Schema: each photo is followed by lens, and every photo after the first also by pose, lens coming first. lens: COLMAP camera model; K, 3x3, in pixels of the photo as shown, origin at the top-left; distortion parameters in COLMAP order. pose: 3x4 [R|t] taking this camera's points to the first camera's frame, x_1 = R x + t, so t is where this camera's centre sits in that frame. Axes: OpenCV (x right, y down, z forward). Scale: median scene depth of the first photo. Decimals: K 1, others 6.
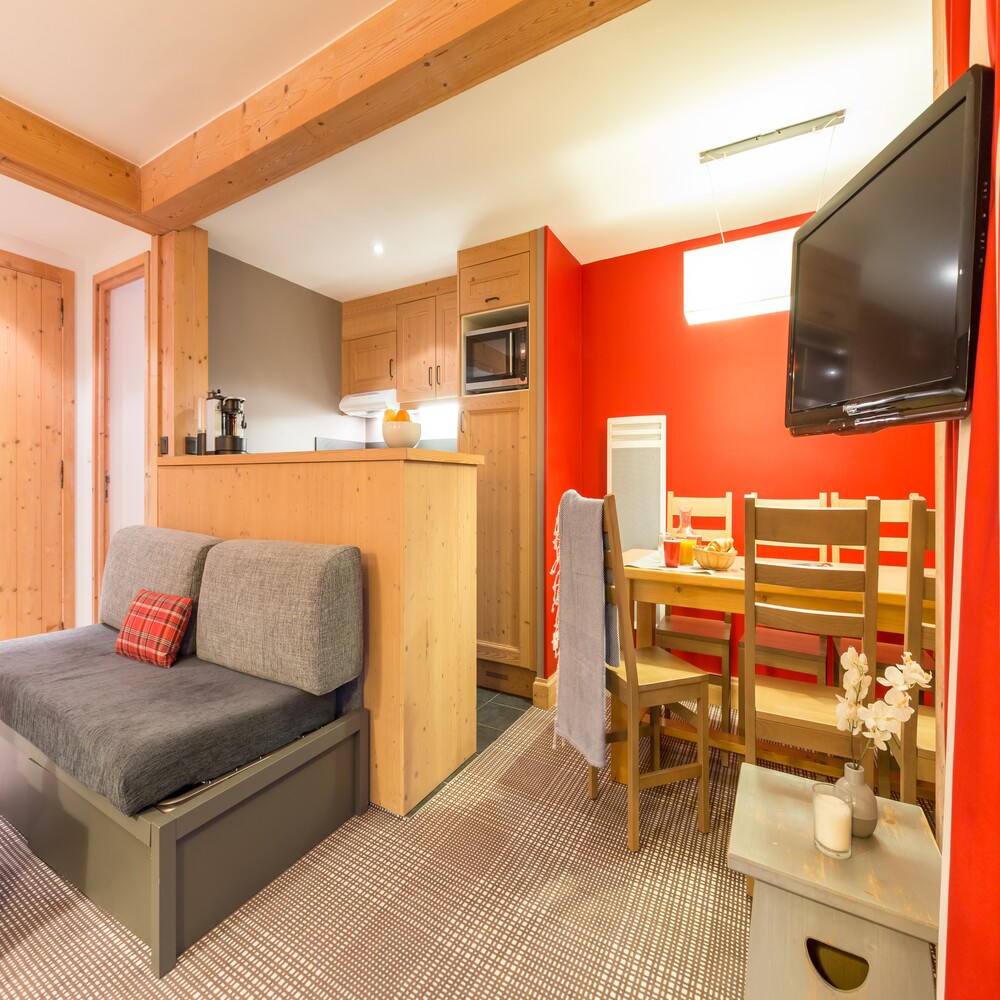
lens RADIAL K [[482.4, 0, 498.0], [0, 482.4, 480.3], [0, 0, 1]] dist [-0.001777, -0.000139]
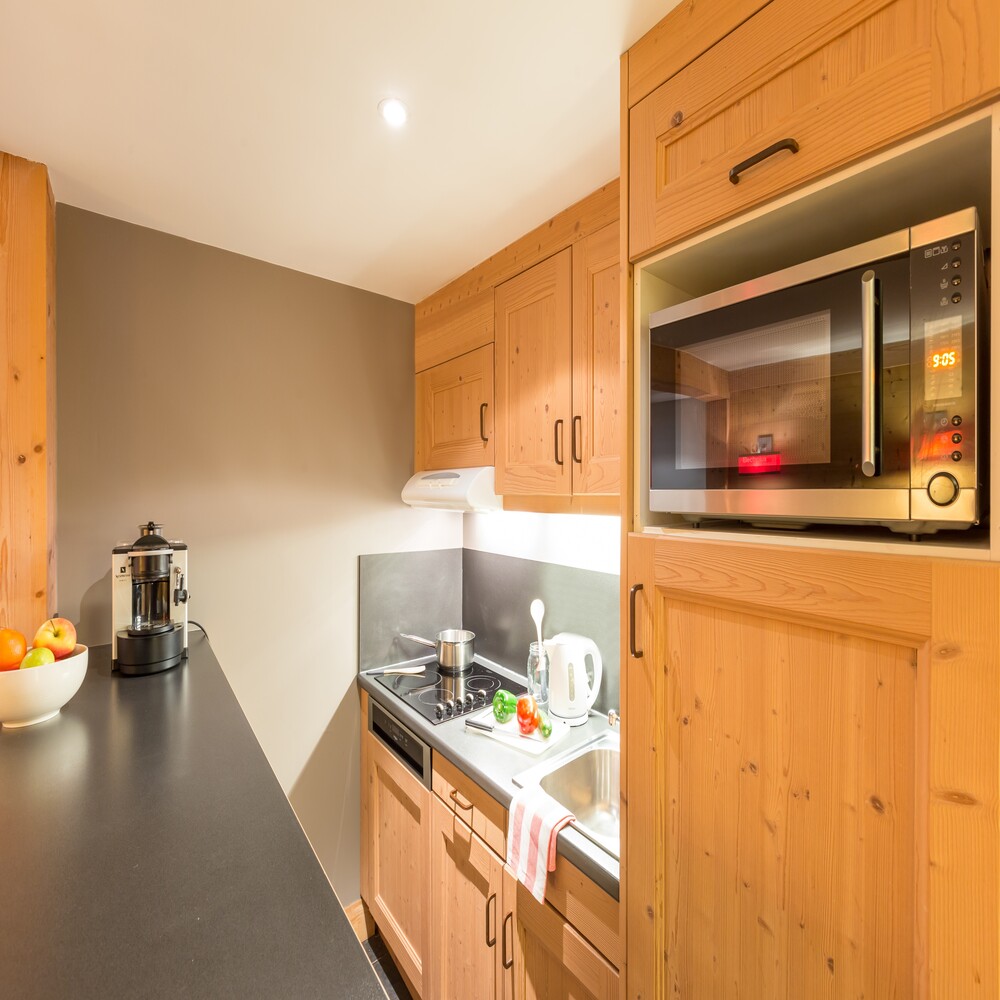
lens RADIAL K [[467.8, 0, 500.0], [0, 467.8, 500.0], [0, 0, 1]] dist [-0.000327, 0.000280]
pose [[0.933041, 0.002728, -0.359760, -0.042411], [0.002204, 0.999909, 0.013299, -0.171573], [0.359764, -0.013202, 0.932950, 0.607172]]
